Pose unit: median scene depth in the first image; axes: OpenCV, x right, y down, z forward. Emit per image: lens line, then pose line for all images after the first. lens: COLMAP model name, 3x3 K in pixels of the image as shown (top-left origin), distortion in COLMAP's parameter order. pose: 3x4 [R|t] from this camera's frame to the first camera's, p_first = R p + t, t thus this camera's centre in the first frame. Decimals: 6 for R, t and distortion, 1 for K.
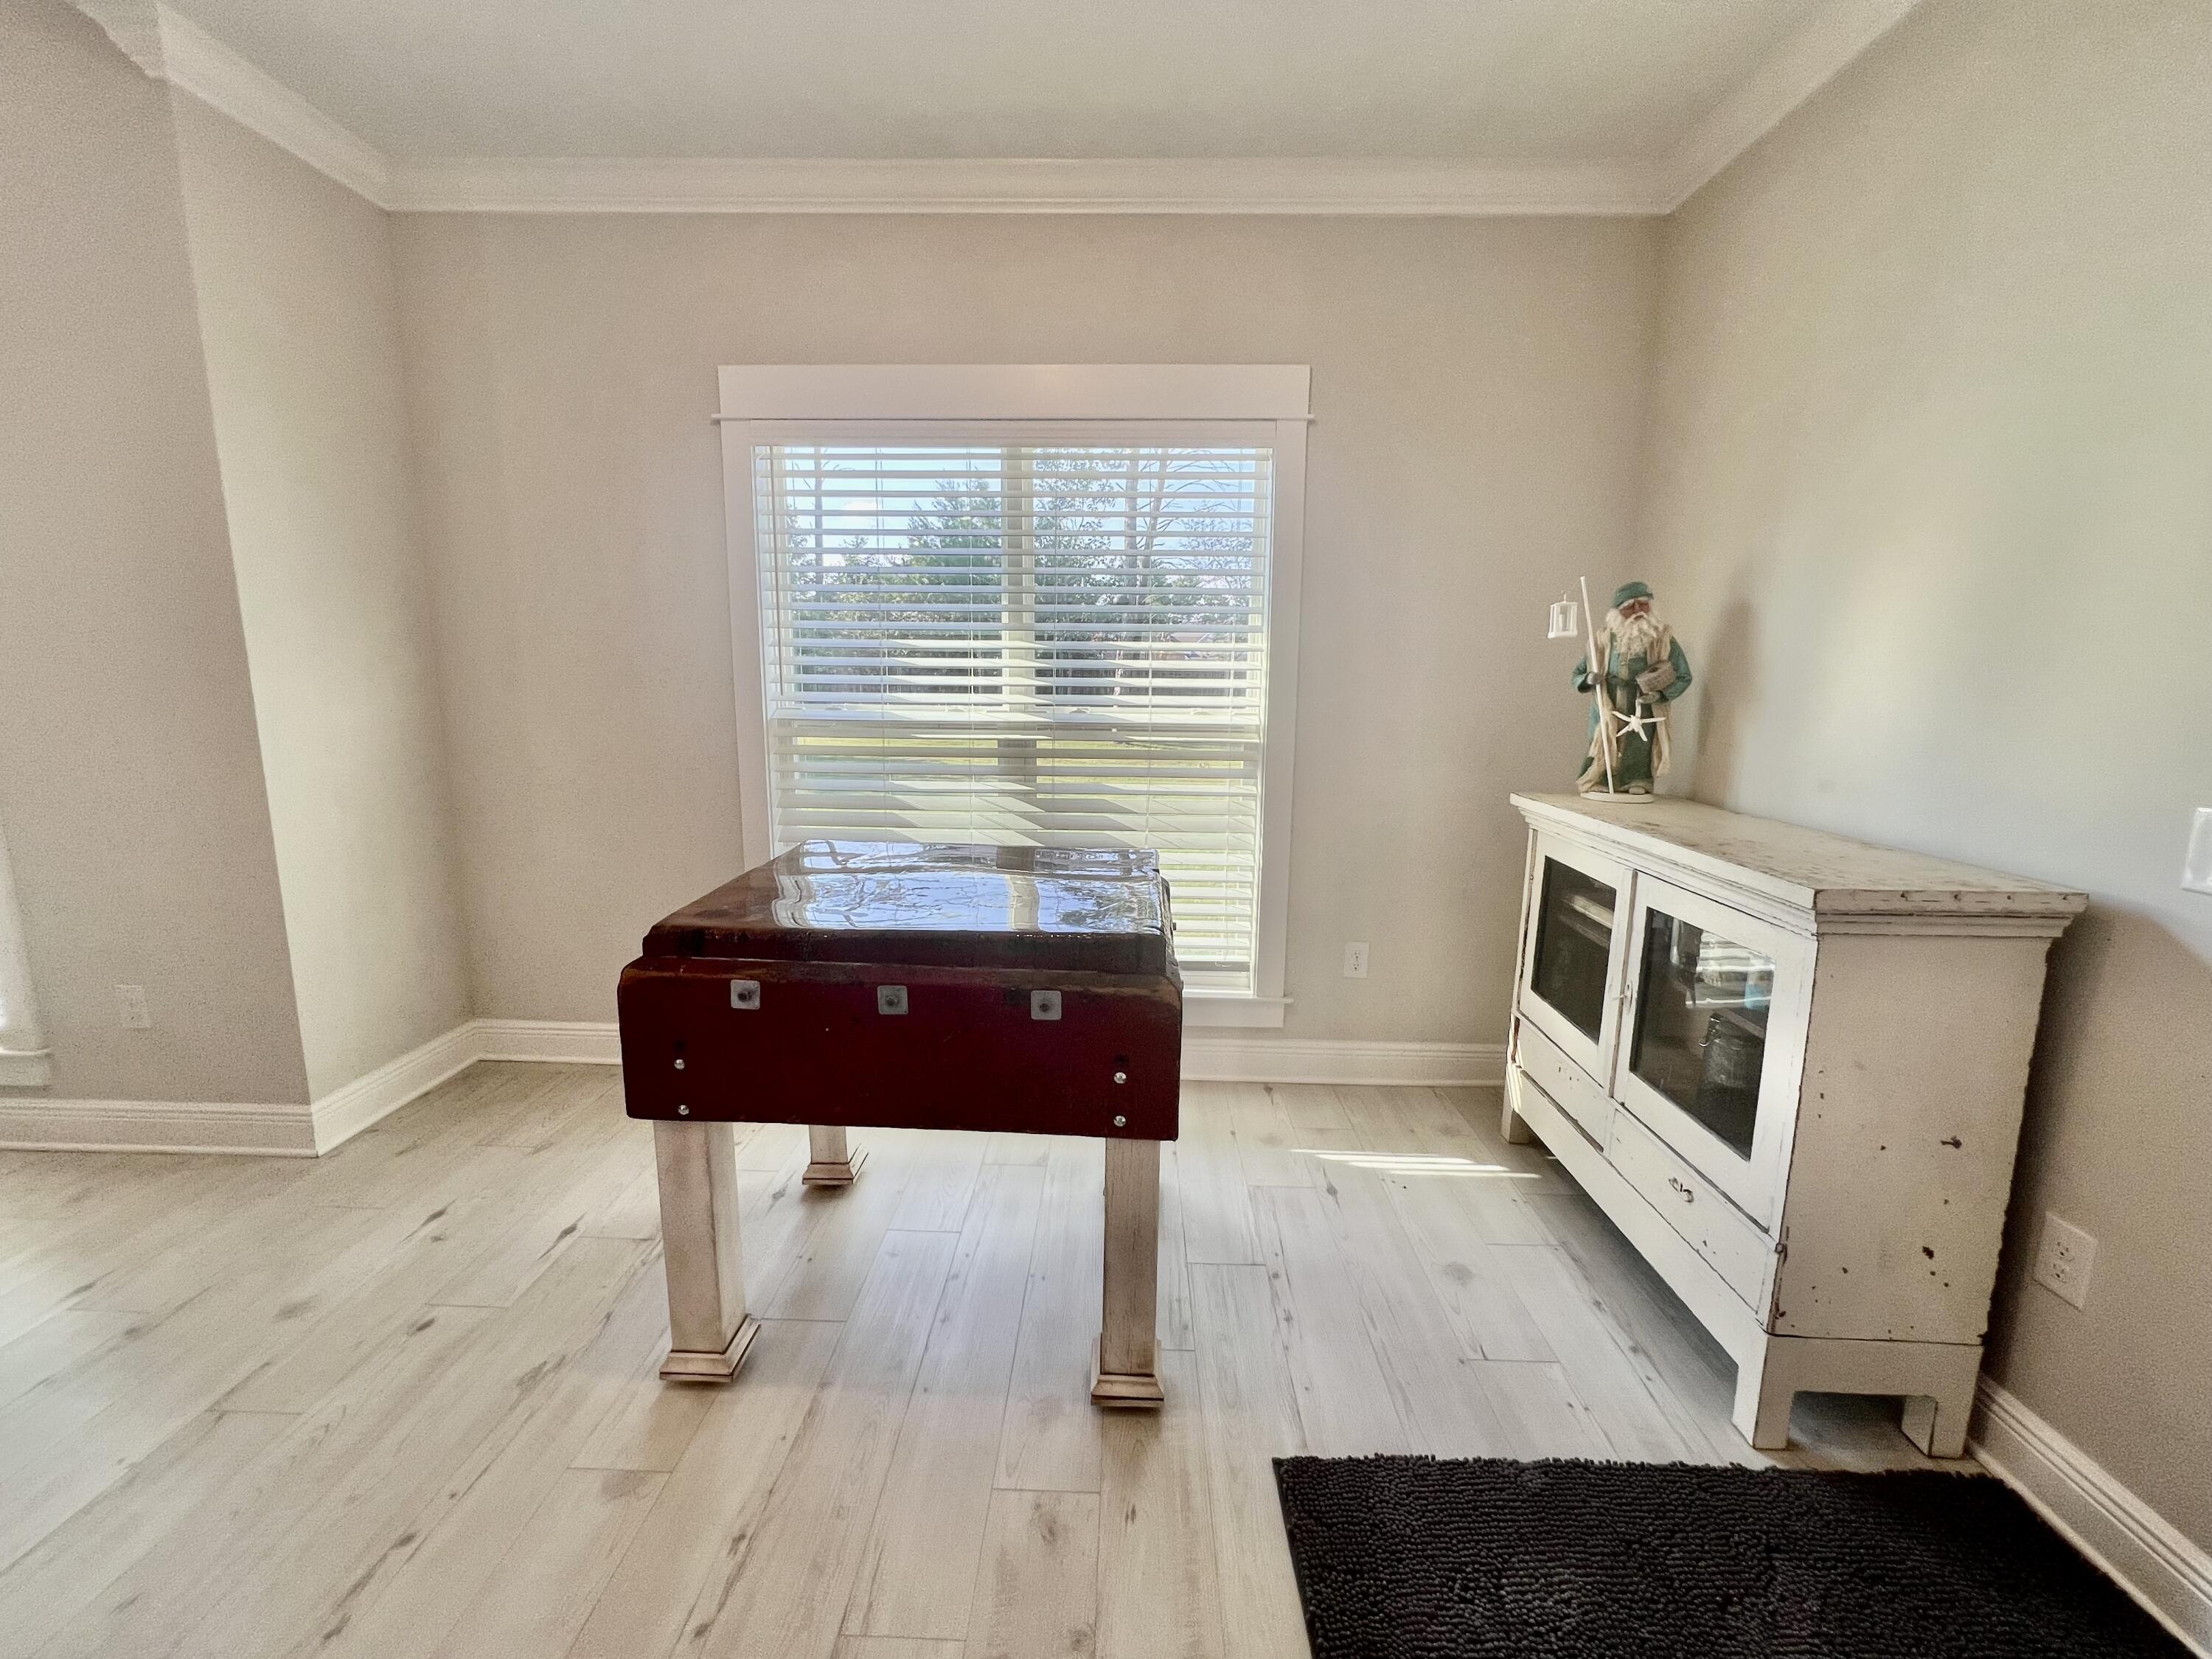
lens RADIAL K [[889.0, 0, 1101.1], [0, 889.0, 825.7], [0, 0, 1]] dist [-0.000736, -0.000286]
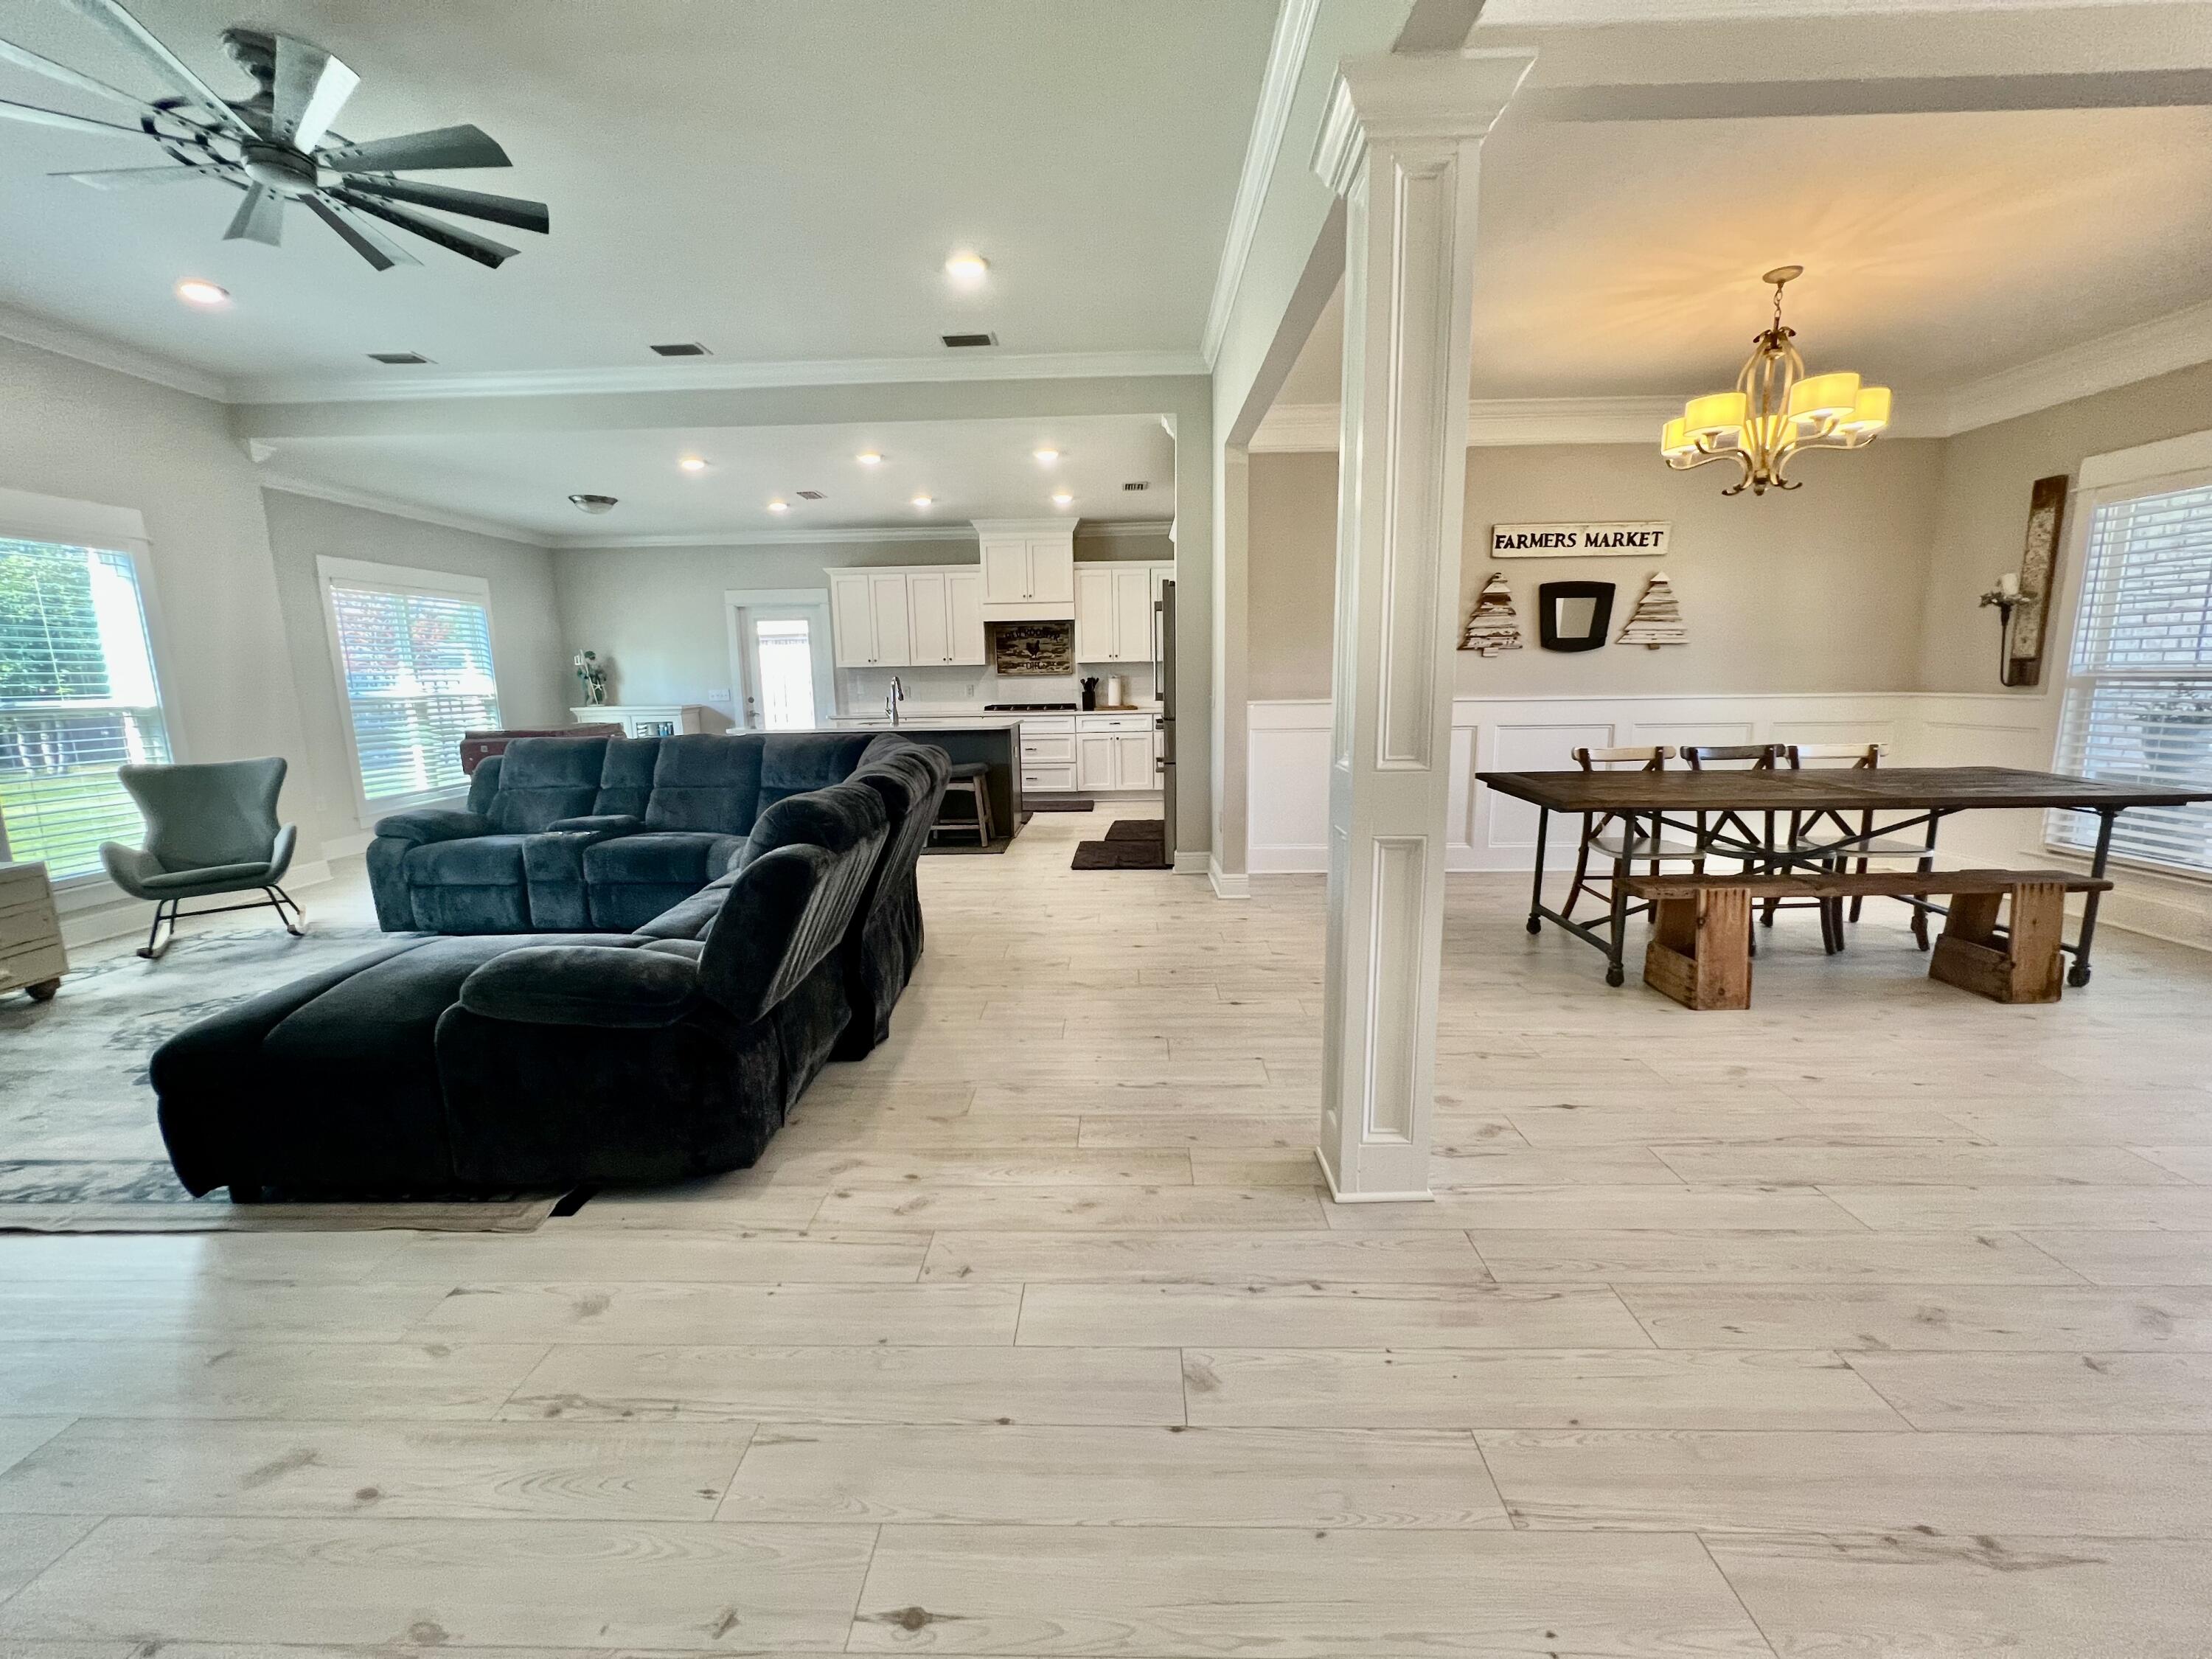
lens RADIAL K [[889.0, 0, 1107.8], [0, 889.0, 816.1], [0, 0, 1]] dist [-0.000736, -0.000286]
pose [[-0.022182, -0.175581, 0.984215, -3.555467], [0.180903, 0.967502, 0.176677, 0.164366], [-0.983251, 0.181966, 0.010302, -1.226288]]
